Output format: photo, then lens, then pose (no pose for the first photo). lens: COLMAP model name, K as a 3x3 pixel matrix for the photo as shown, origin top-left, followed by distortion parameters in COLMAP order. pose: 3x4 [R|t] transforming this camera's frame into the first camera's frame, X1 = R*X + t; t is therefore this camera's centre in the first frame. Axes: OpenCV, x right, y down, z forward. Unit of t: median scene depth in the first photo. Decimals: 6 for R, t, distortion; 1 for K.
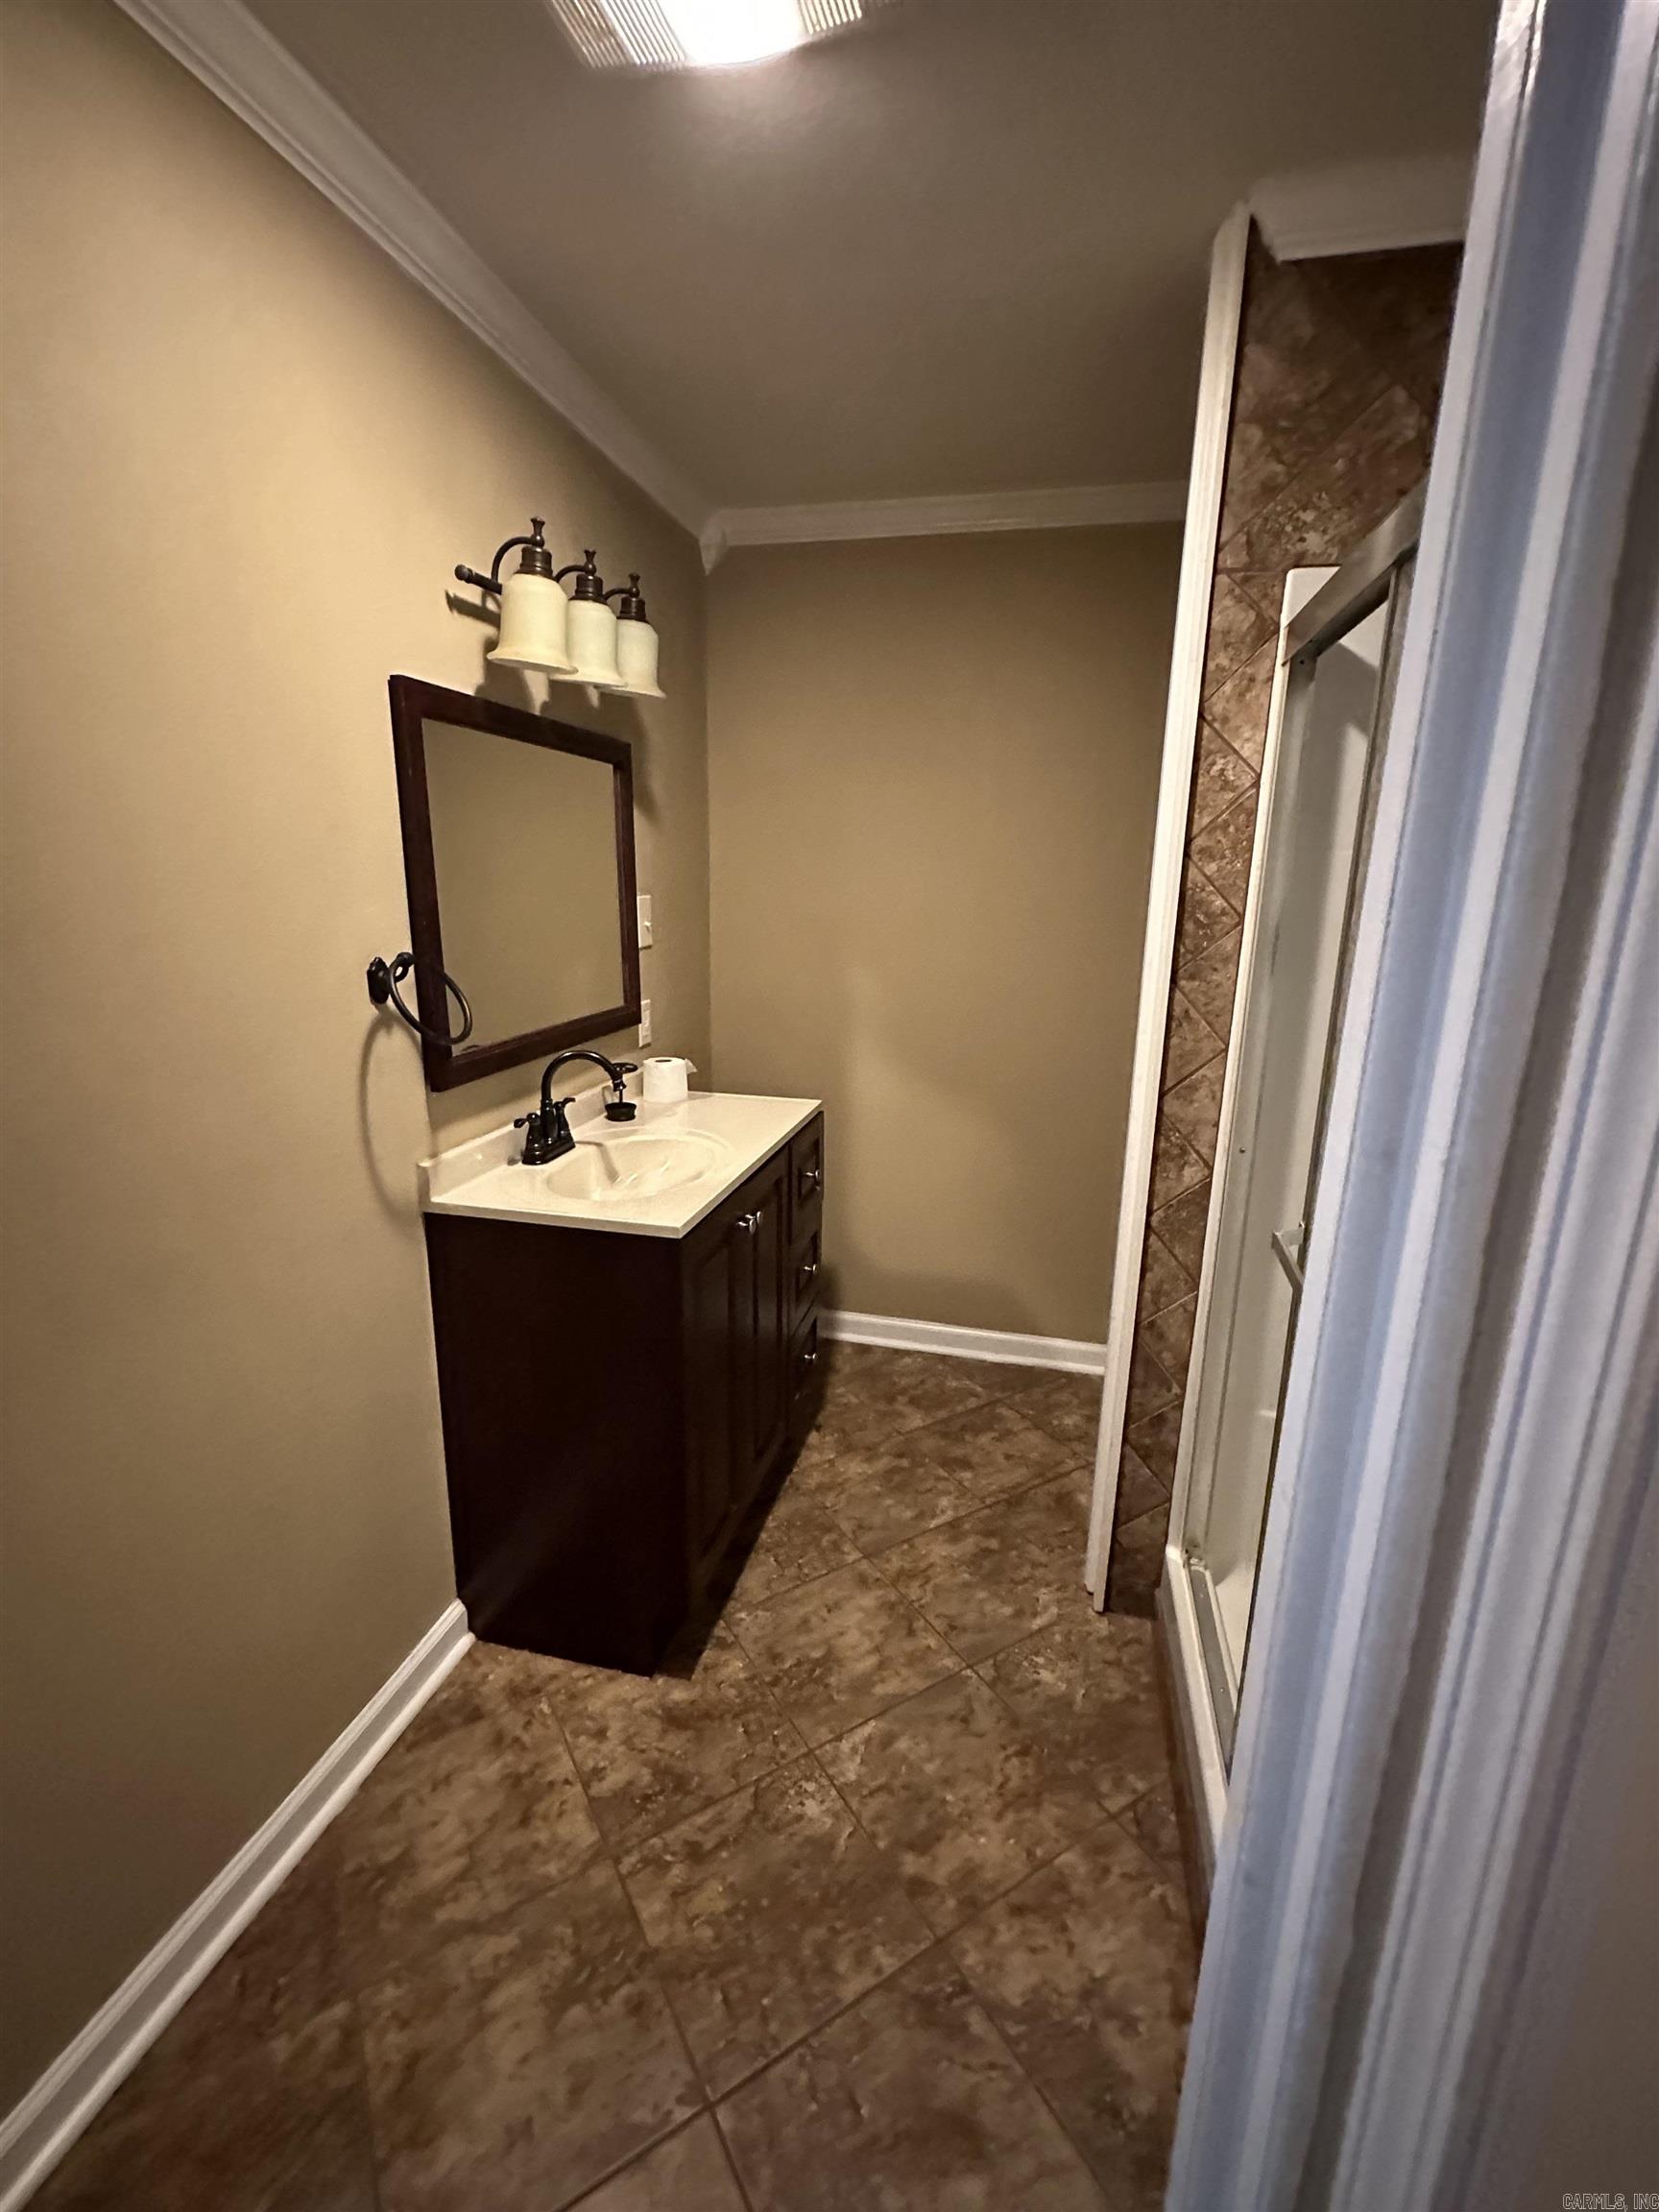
lens RADIAL K [[943.8, 0, 830.0], [0, 943.8, 1103.3], [0, 0, 1]] dist [-0.007644, 0.003172]
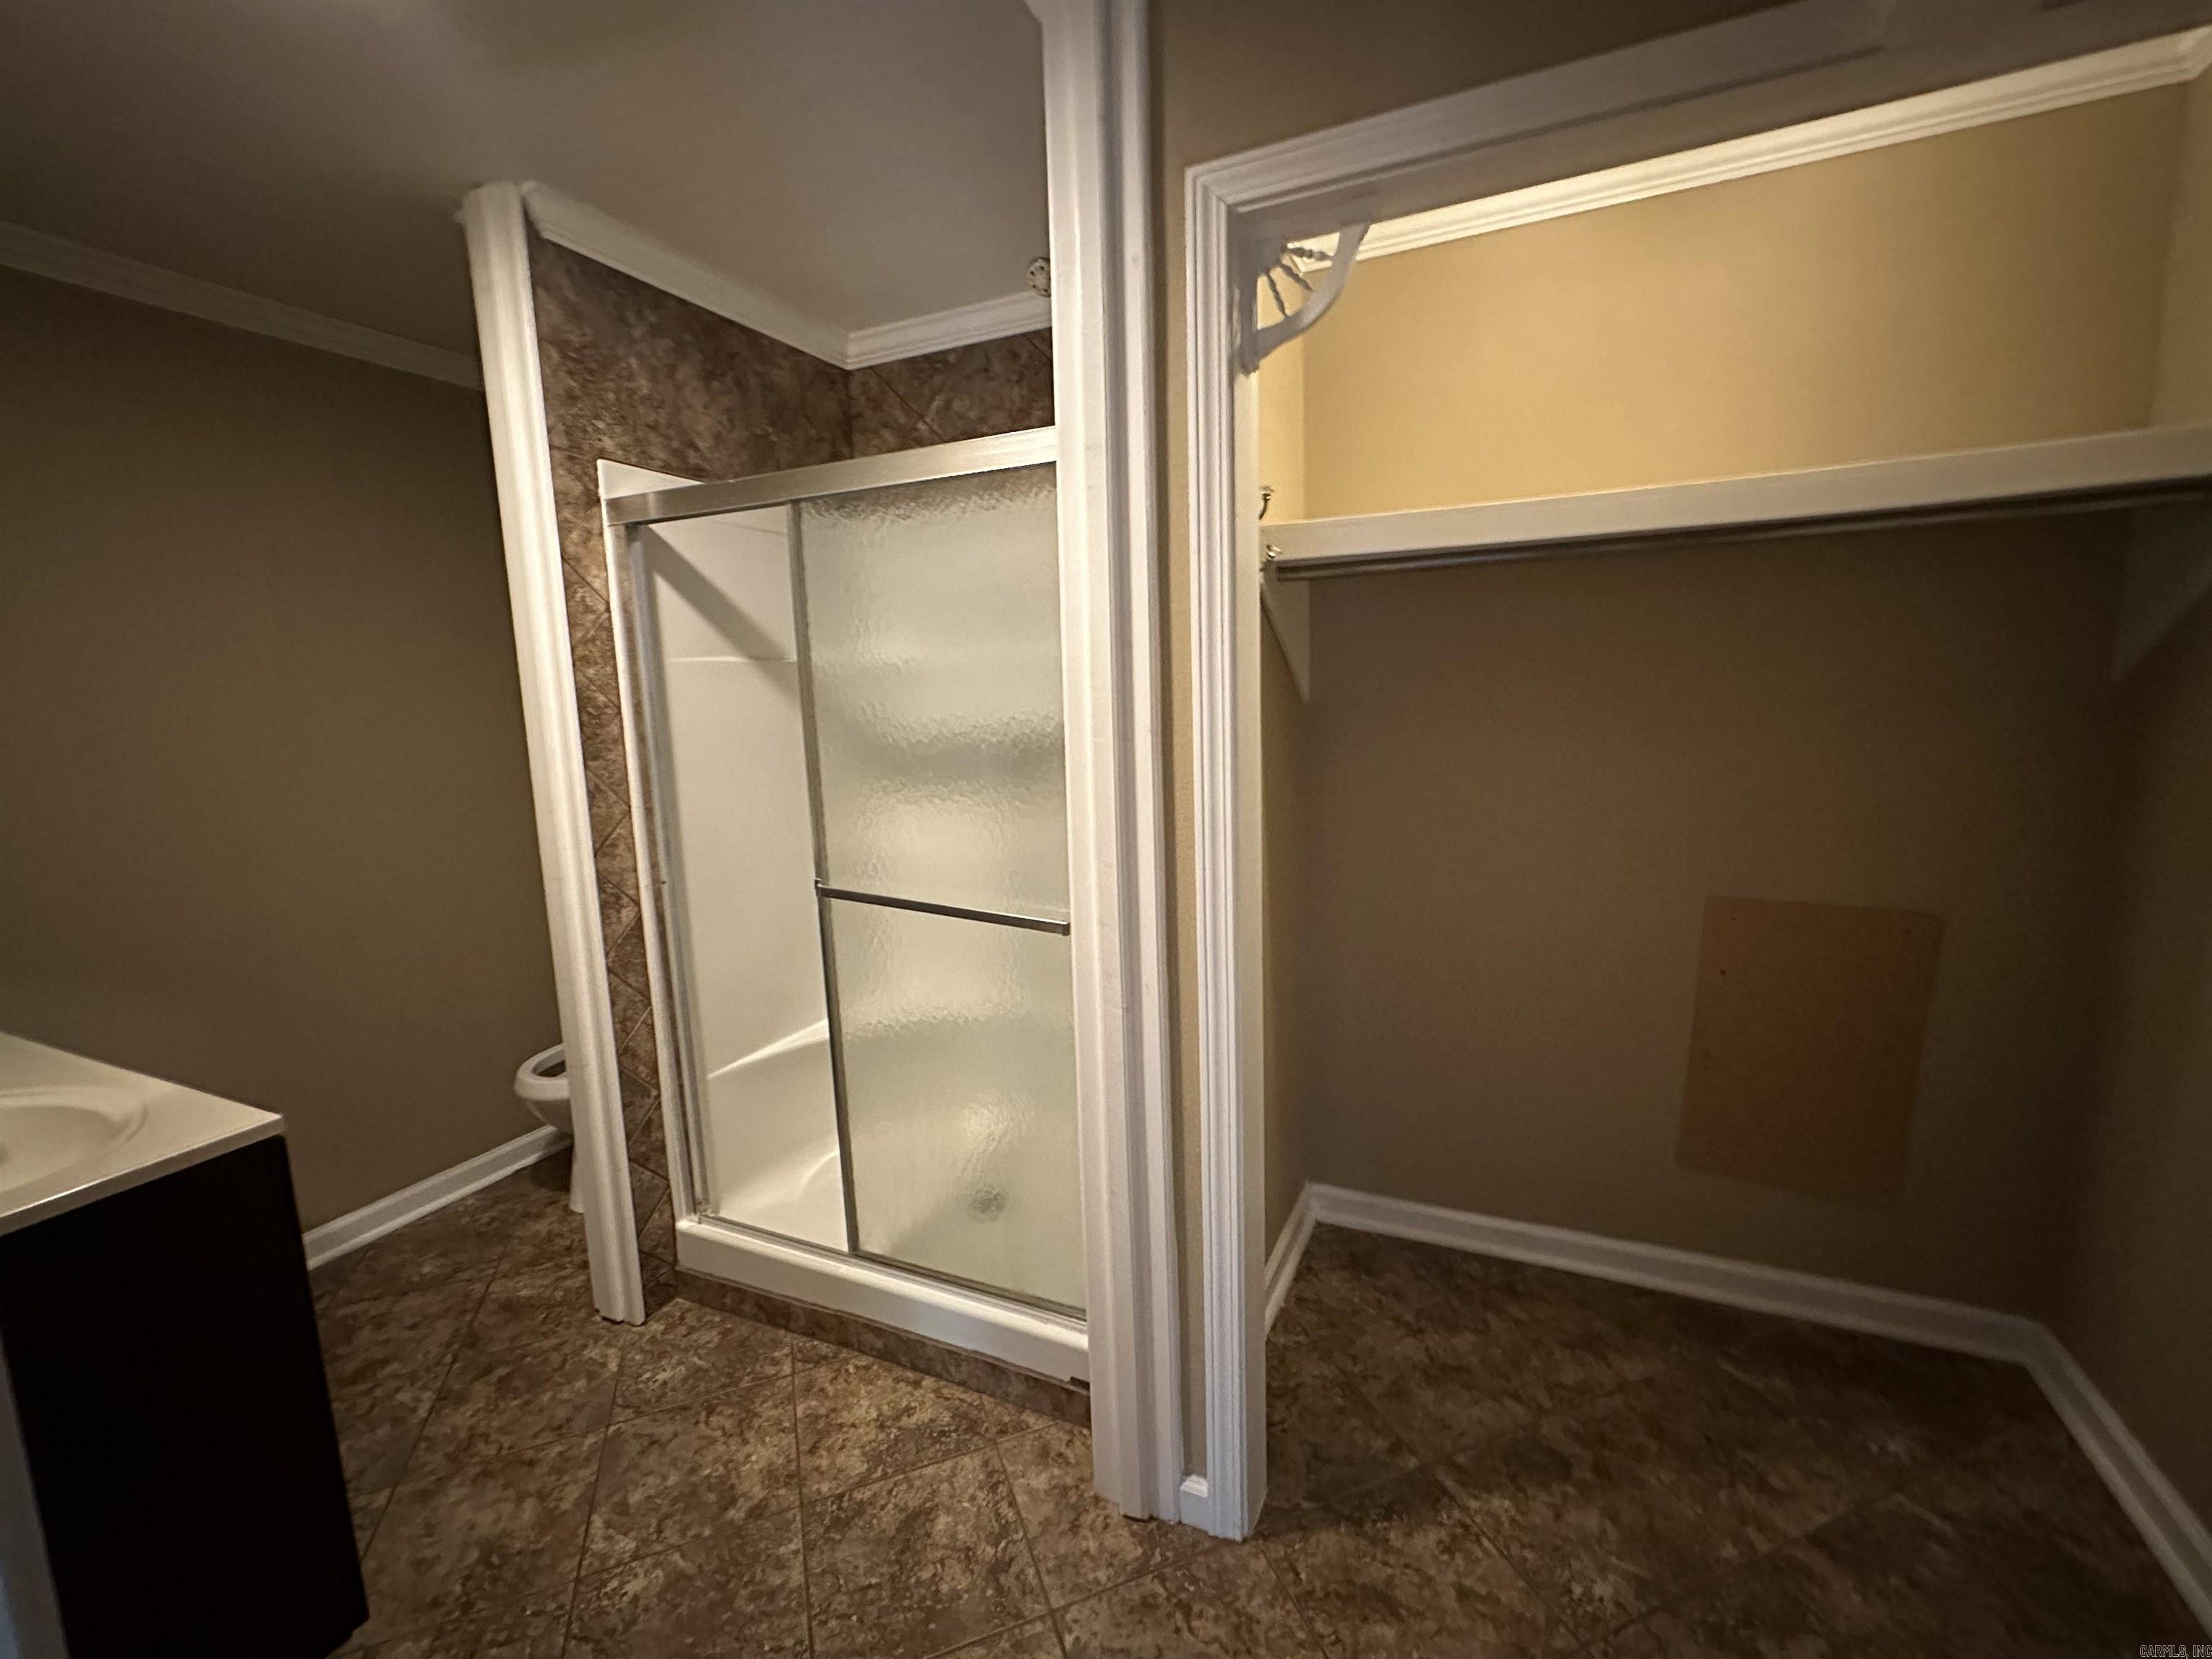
lens RADIAL K [[943.8, 0, 1107.9], [0, 943.8, 825.1], [0, 0, 1]] dist [-0.007644, 0.003172]
pose [[0.195244, -0.166798, 0.966467, -0.735627], [0.265724, 0.957570, 0.111581, -0.008029], [-0.944071, 0.235028, 0.231282, 0.094737]]
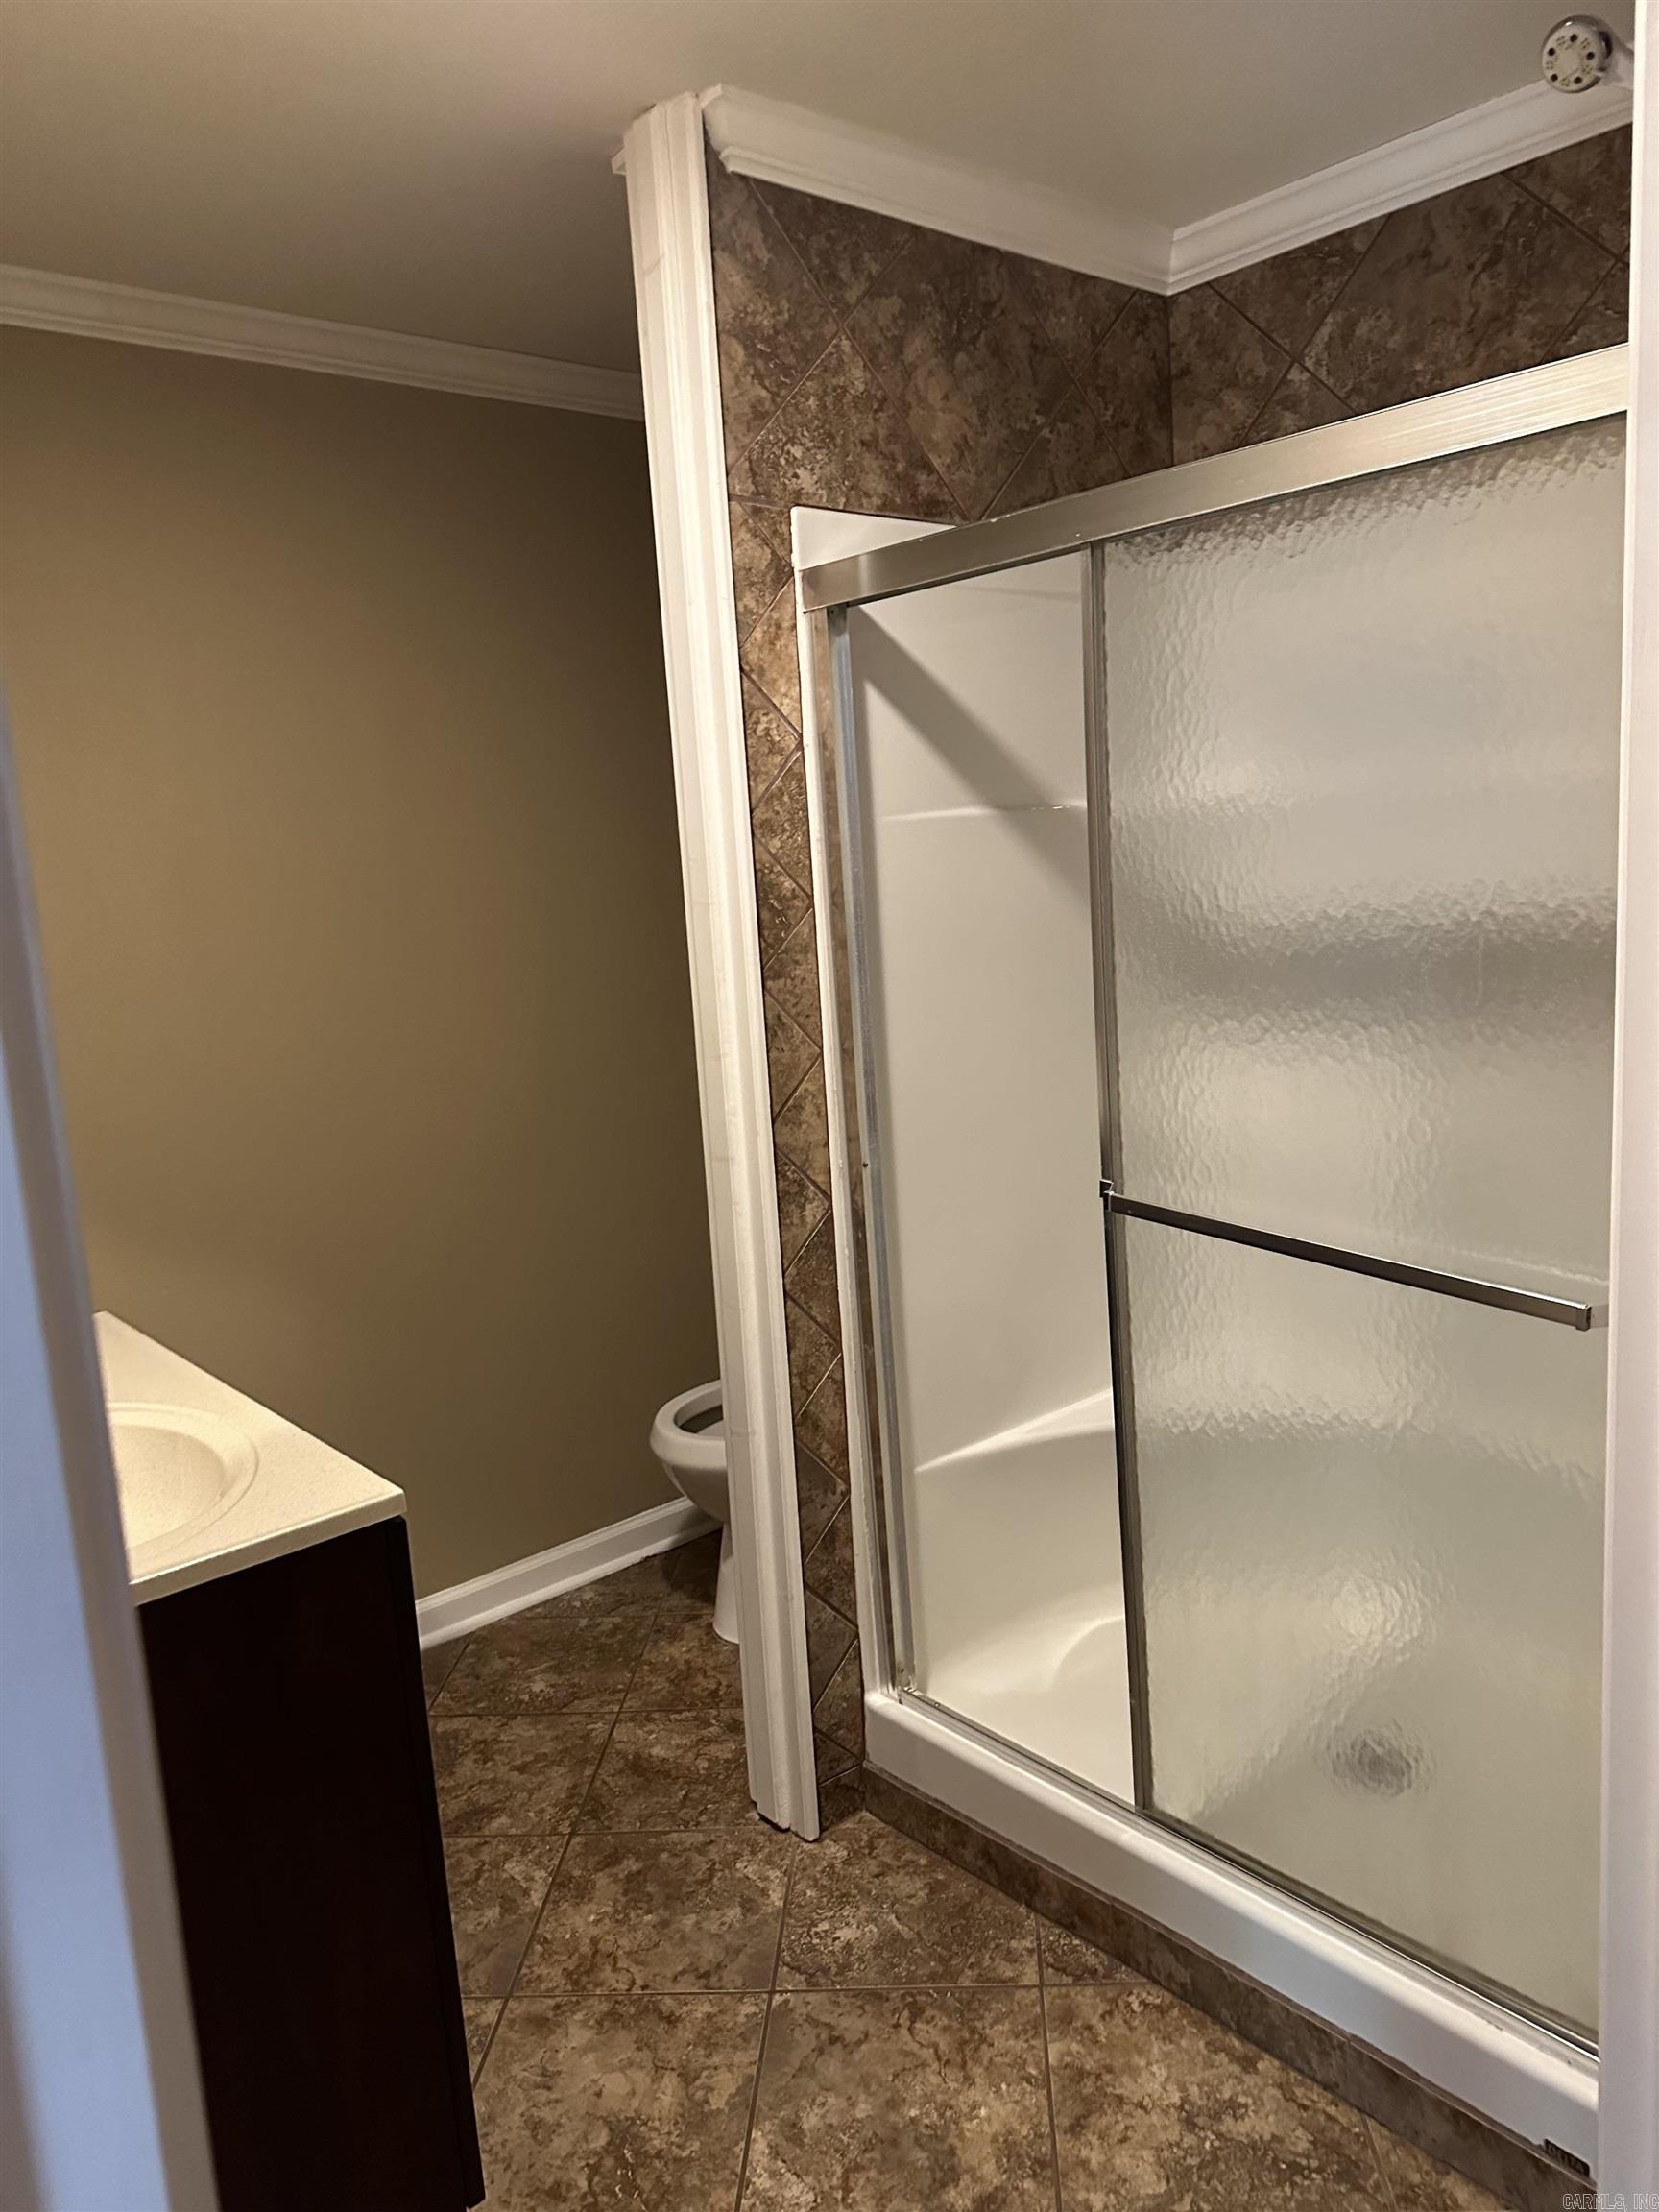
lens RADIAL K [[1559.1, 0, 841.6], [0, 1559.1, 1096.8], [0, 0, 1]] dist [0.049485, -0.065925]
pose [[0.581685, -0.181774, 0.792843, -0.705727], [0.262371, 0.964542, 0.028645, -0.058193], [-0.769937, 0.191357, 0.608752, 0.160041]]
